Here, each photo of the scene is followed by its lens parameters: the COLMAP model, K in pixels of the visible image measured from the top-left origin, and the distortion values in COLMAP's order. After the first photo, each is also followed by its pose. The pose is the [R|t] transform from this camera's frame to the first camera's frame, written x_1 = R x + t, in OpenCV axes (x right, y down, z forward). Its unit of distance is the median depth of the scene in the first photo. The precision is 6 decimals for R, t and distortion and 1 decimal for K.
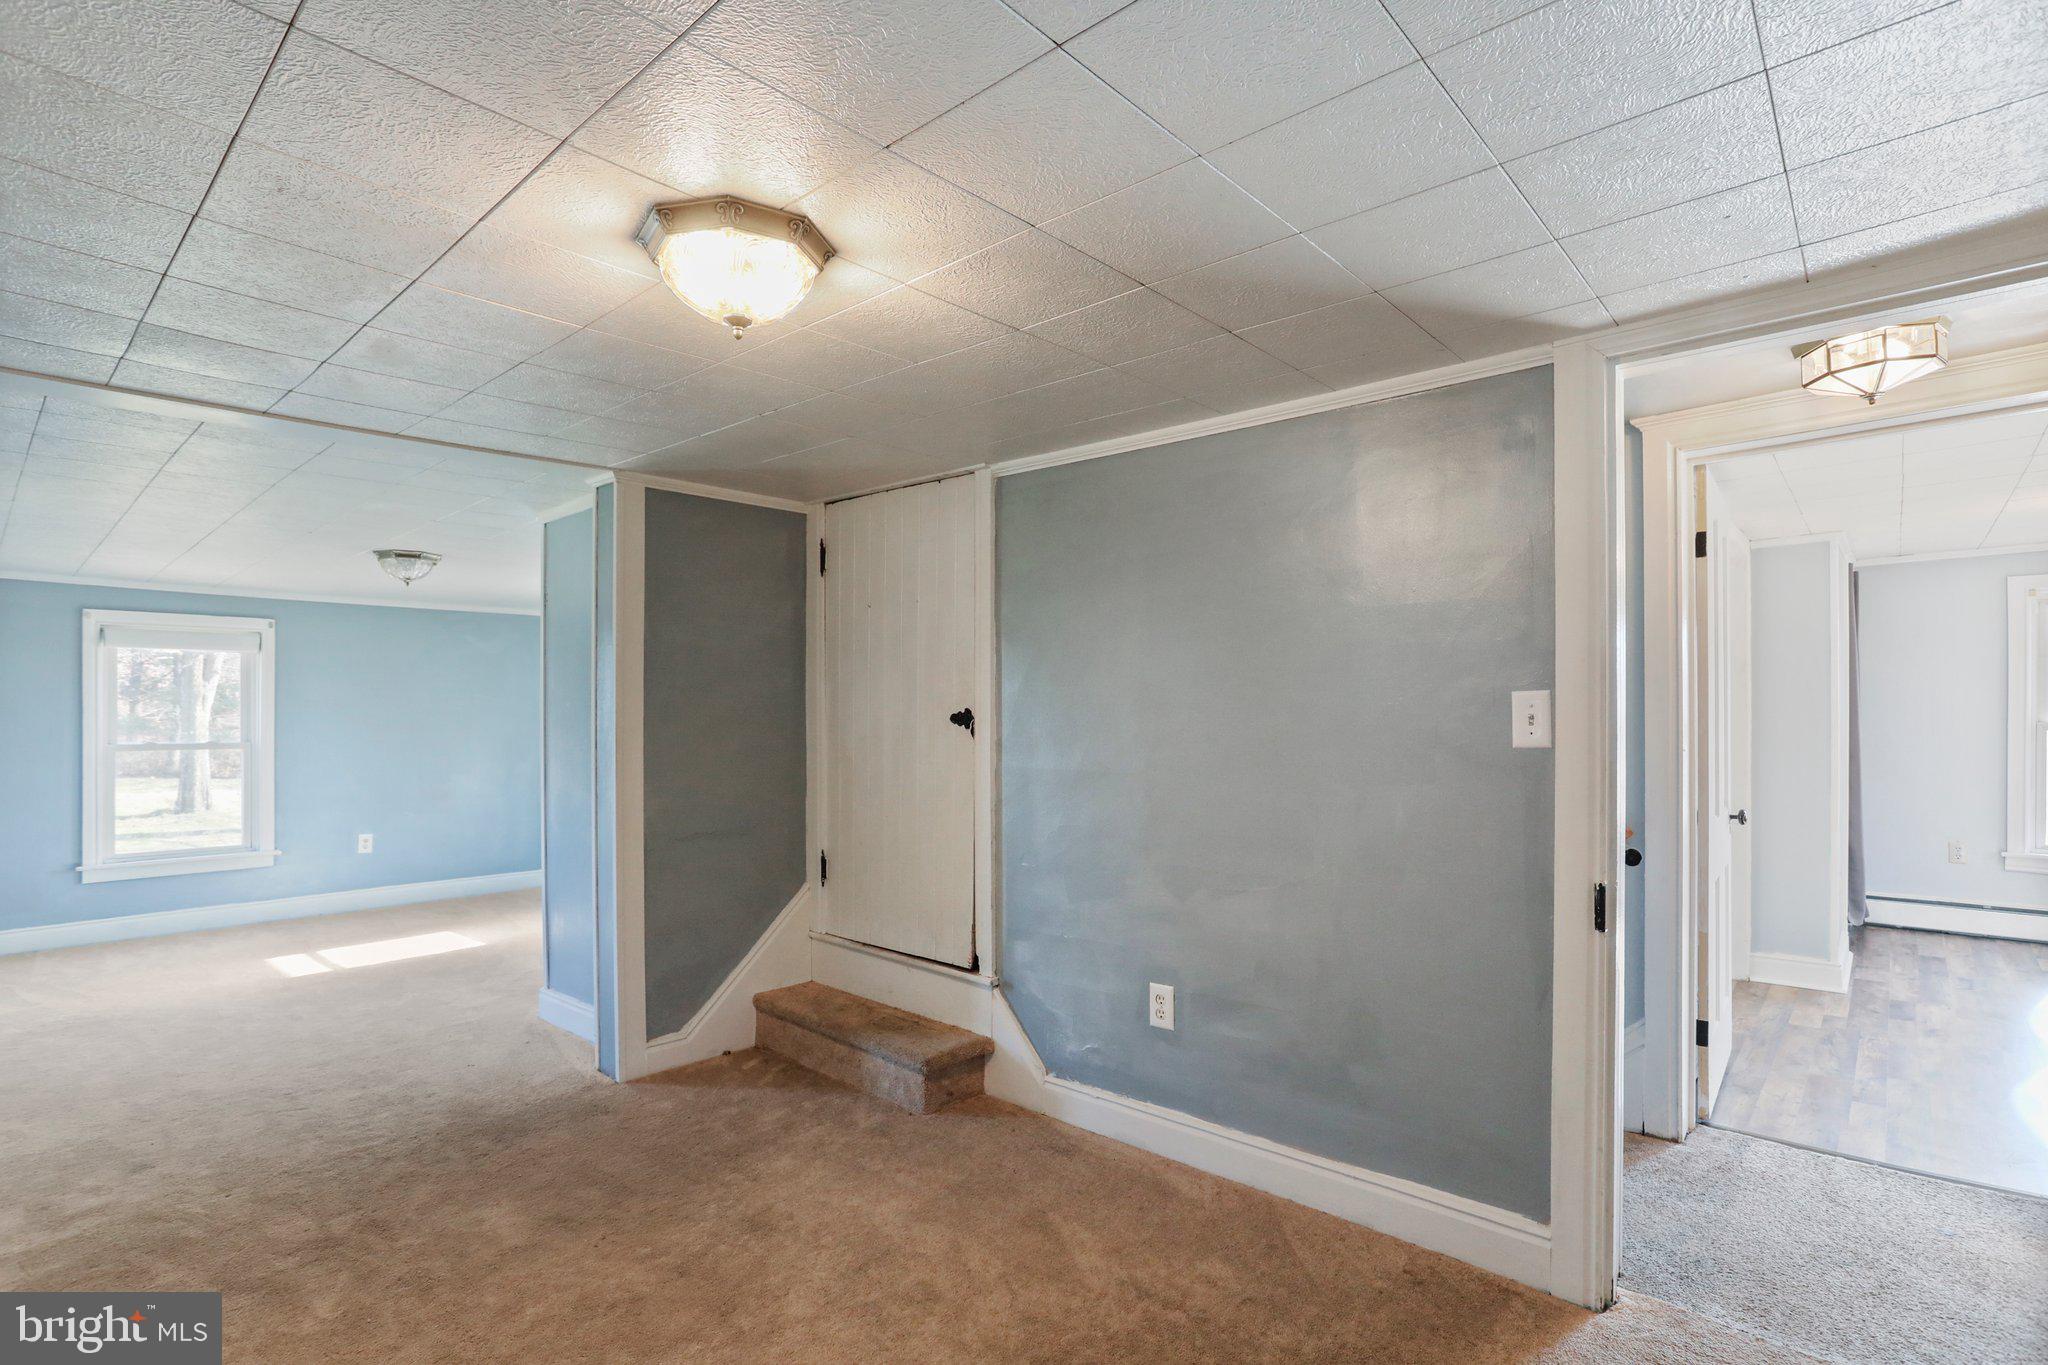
lens RADIAL K [[993.1, 0, 1029.4], [0, 993.1, 691.1], [0, 0, 1]] dist [-0.009554, 0.004756]
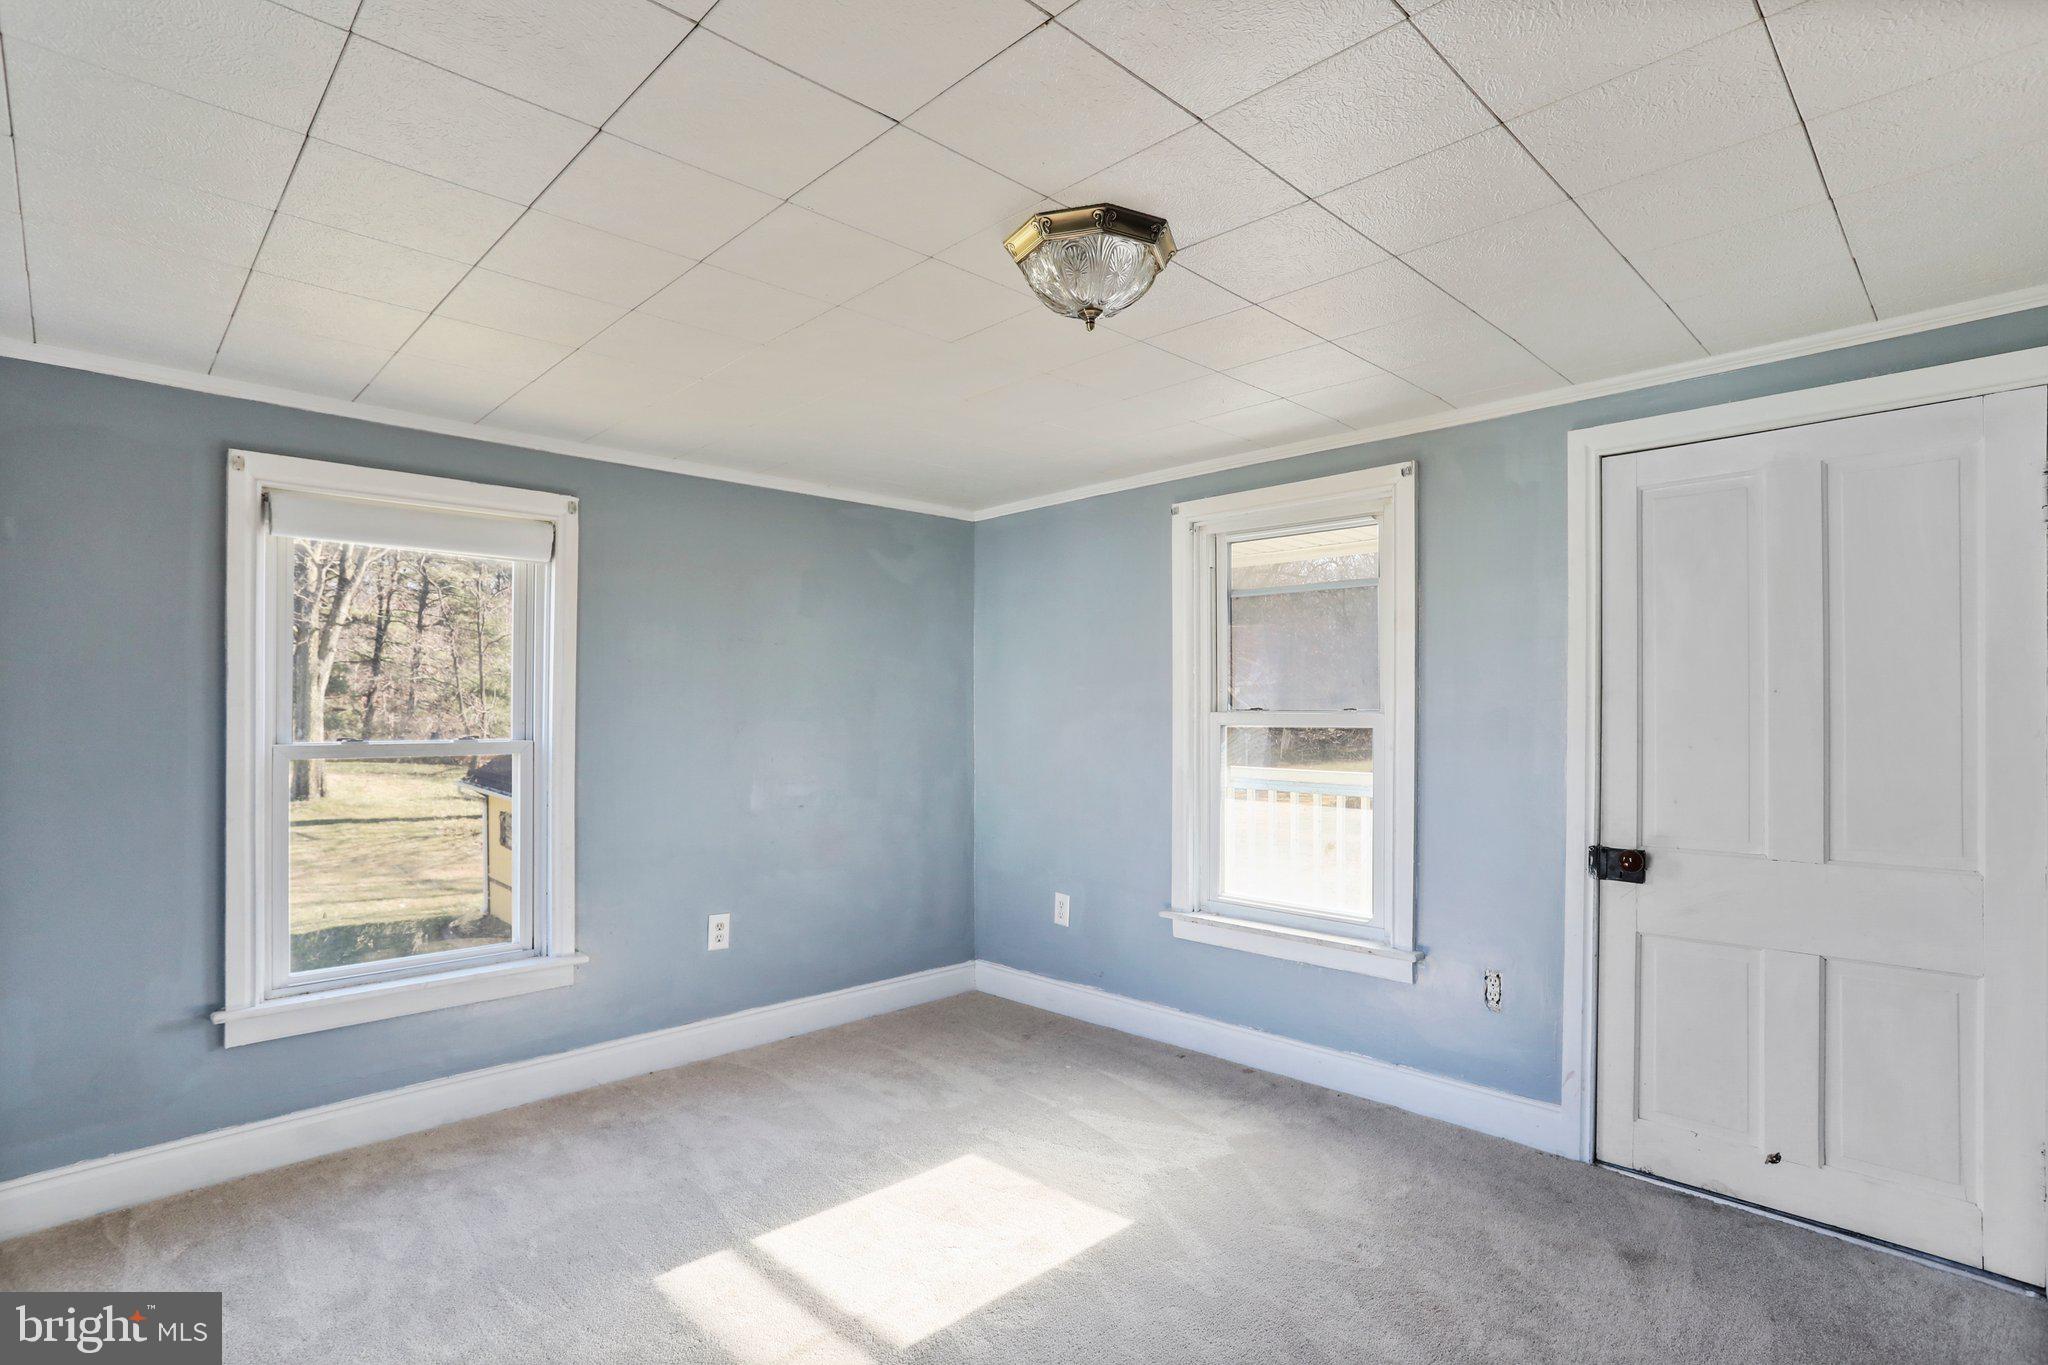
lens RADIAL K [[993.1, 0, 1017.5], [0, 993.1, 685.4], [0, 0, 1]] dist [-0.009554, 0.004756]
pose [[0.997624, 0.010572, -0.068083, -0.508502], [-0.010381, 0.999941, 0.003156, 0.020076], [0.068113, -0.002441, 0.997675, 0.514210]]
